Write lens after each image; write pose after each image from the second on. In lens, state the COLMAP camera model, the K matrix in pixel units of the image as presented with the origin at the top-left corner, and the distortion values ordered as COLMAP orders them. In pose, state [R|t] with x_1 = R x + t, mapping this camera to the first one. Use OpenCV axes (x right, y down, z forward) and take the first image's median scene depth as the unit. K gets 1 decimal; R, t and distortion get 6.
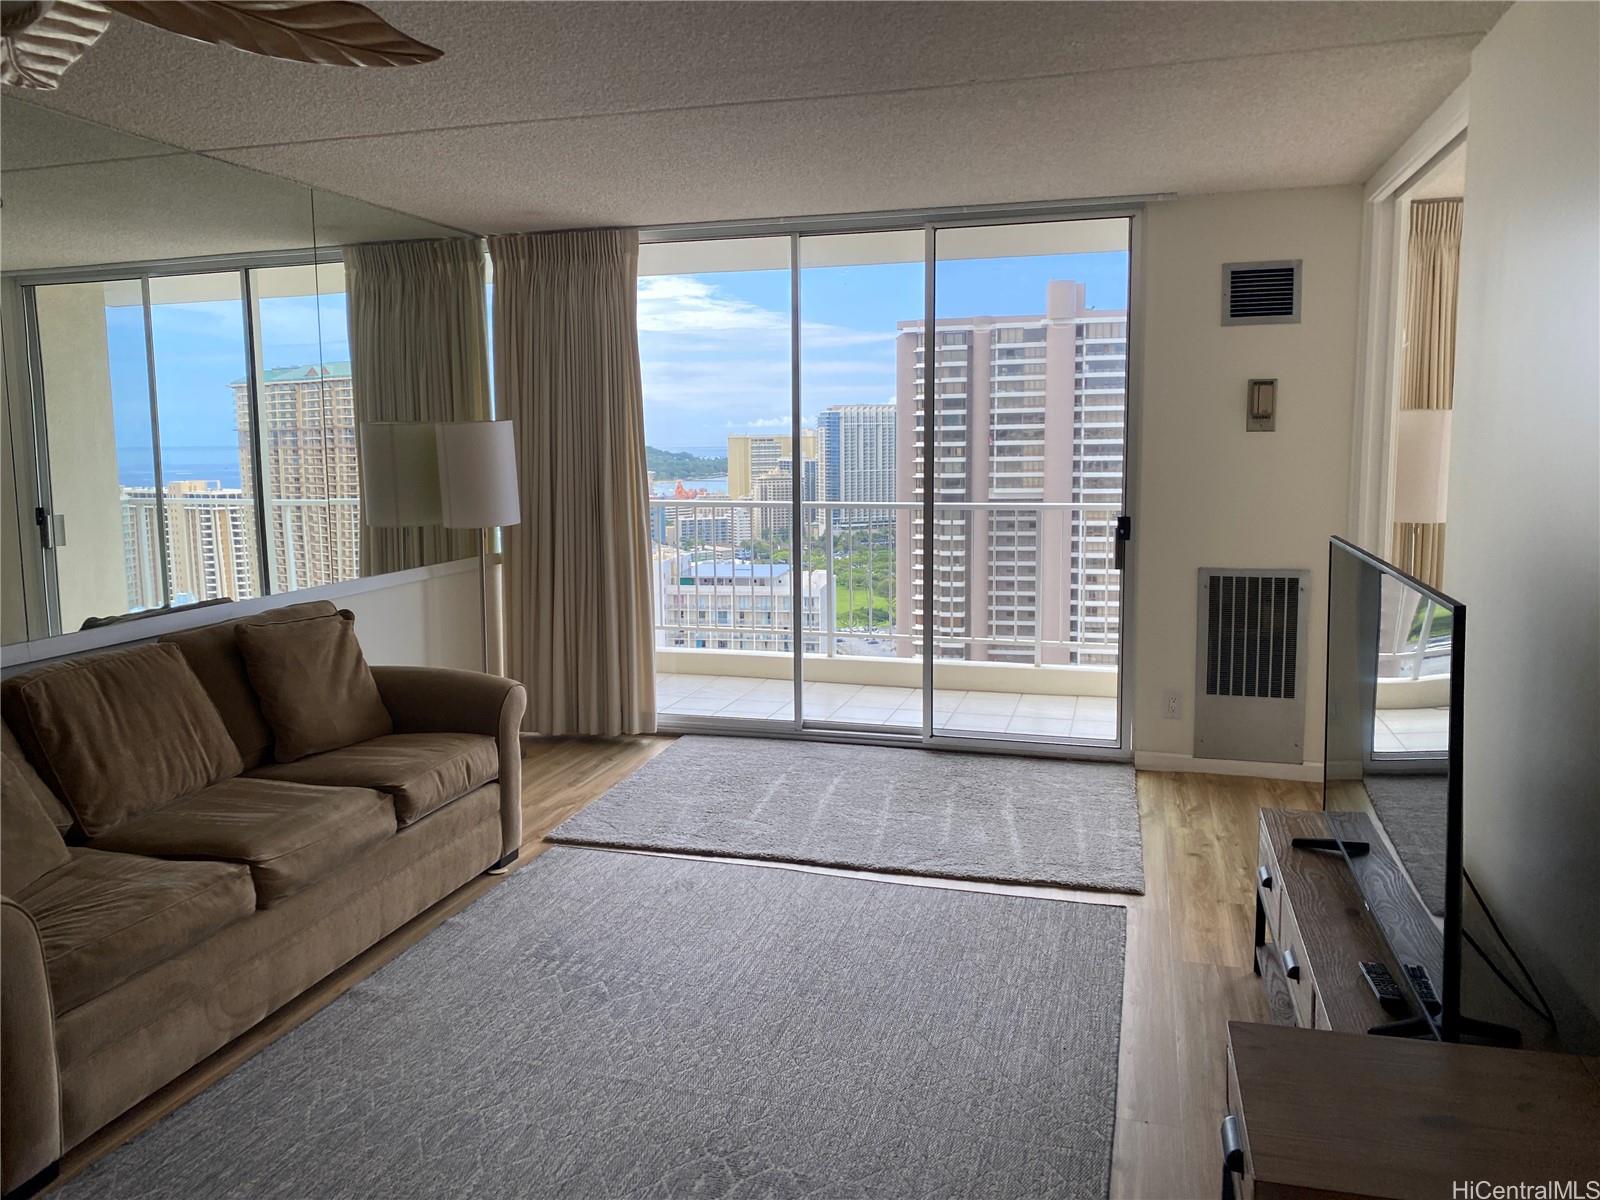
lens RADIAL K [[1208.2, 0, 787.1], [0, 1208.2, 542.6], [0, 0, 1]] dist [0.055066, -0.062097]
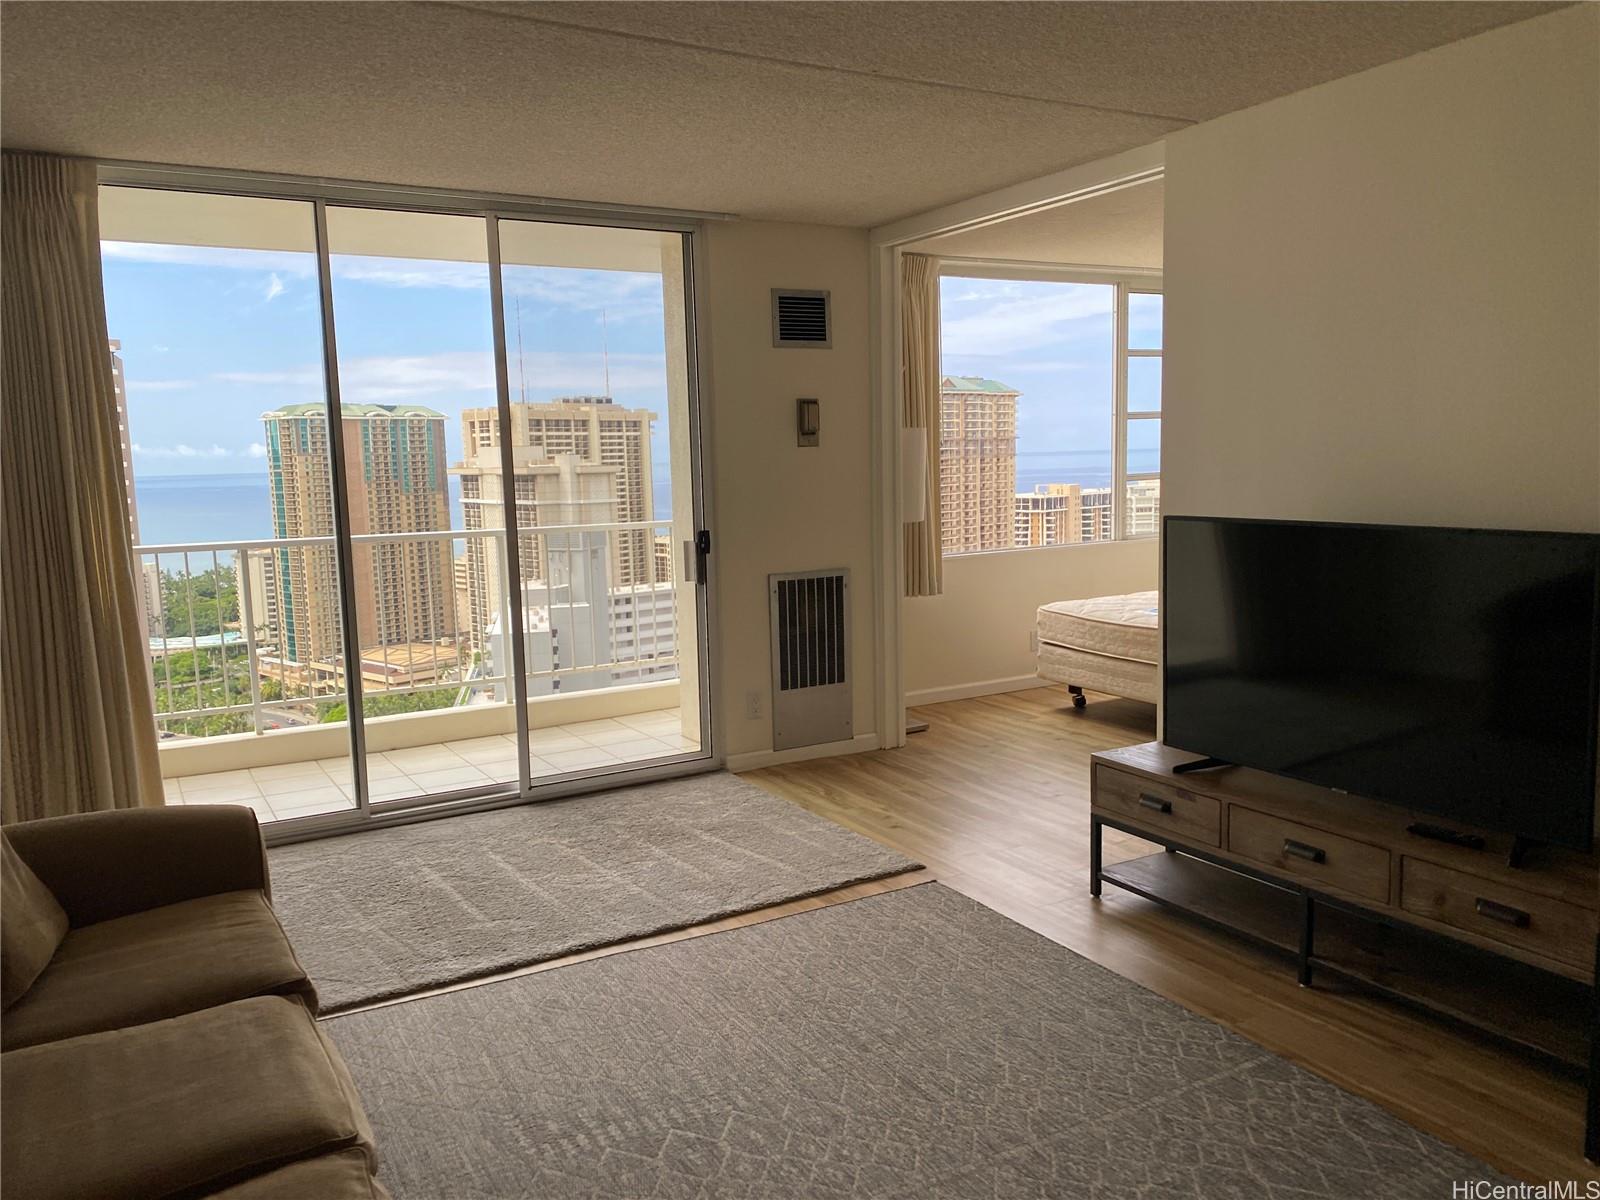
lens RADIAL K [[1208.2, 0, 800.8], [0, 1208.2, 596.2], [0, 0, 1]] dist [0.055066, -0.062097]
pose [[0.690590, -0.094274, 0.717076, -0.413259], [0.082053, 0.995279, 0.051827, -0.013215], [-0.718577, 0.023047, 0.695066, 0.247955]]
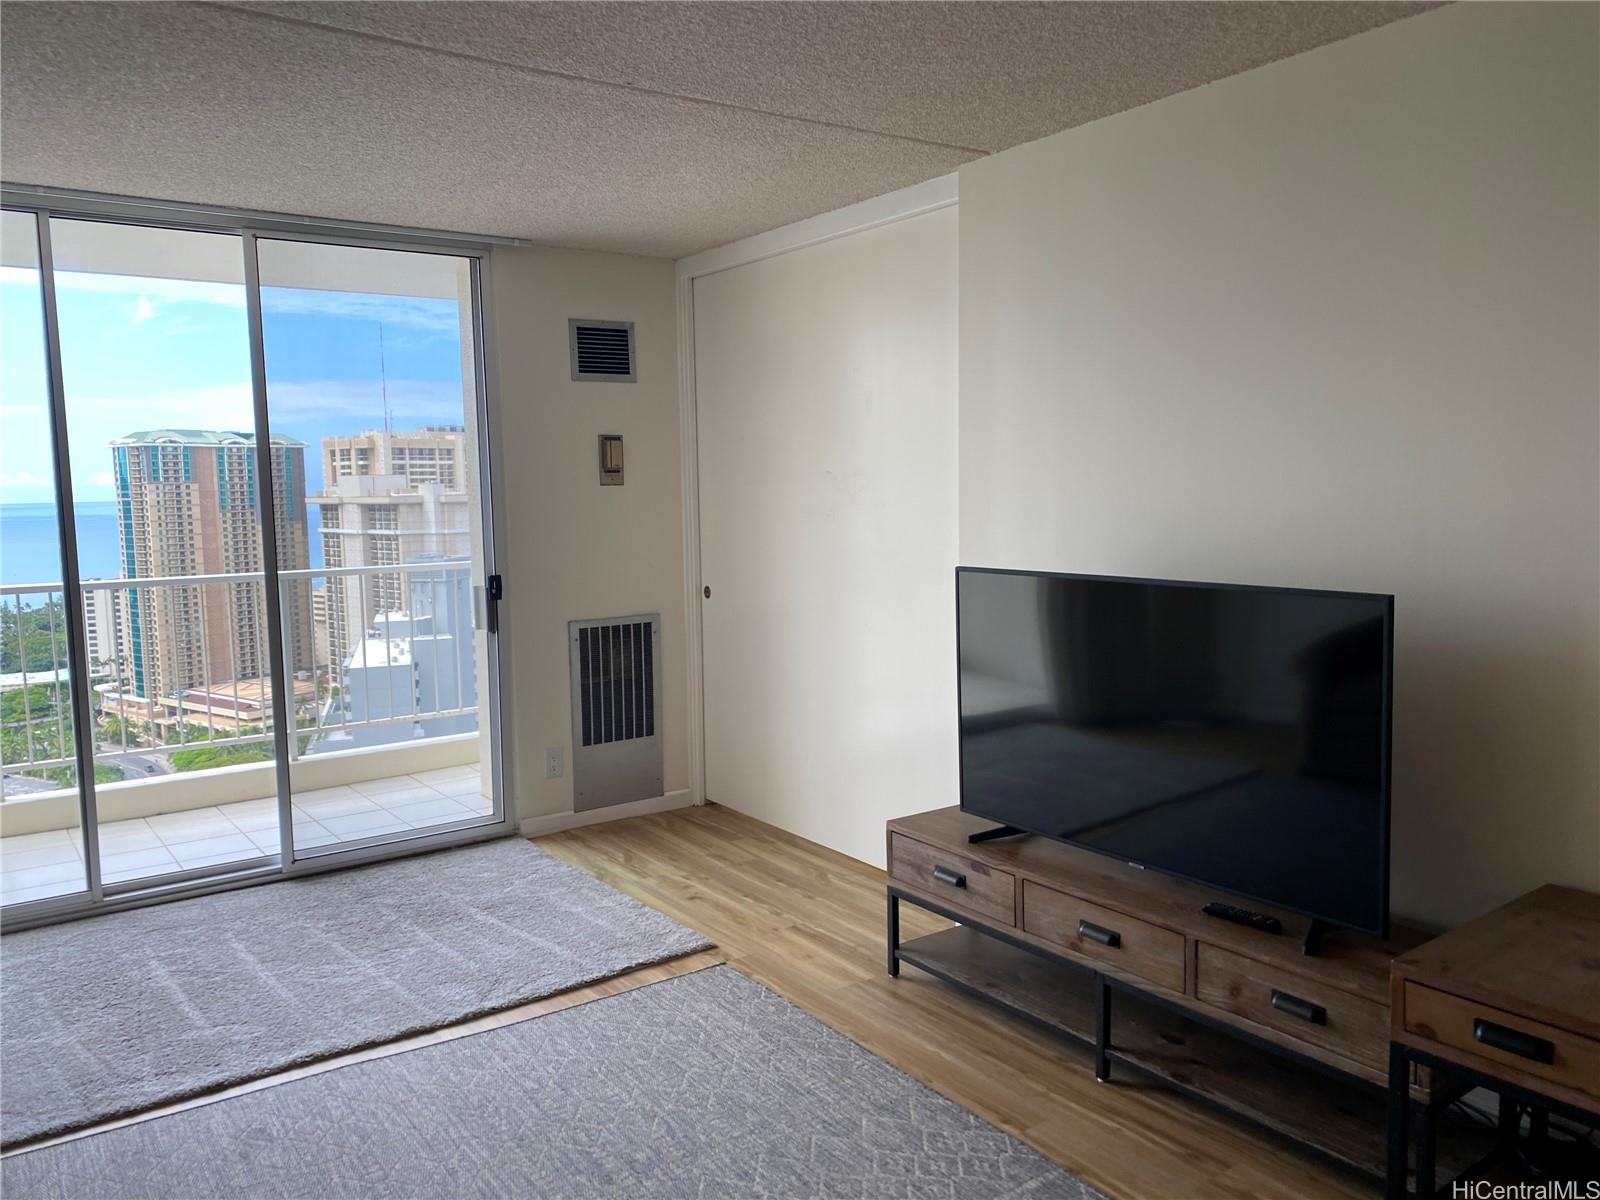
lens RADIAL K [[1208.2, 0, 771.2], [0, 1208.2, 587.4], [0, 0, 1]] dist [0.055066, -0.062097]
pose [[0.628905, -0.072401, 0.774104, -0.329692], [0.082197, 0.996266, 0.026401, -0.020423], [-0.773125, 0.047025, 0.632508, 0.247947]]
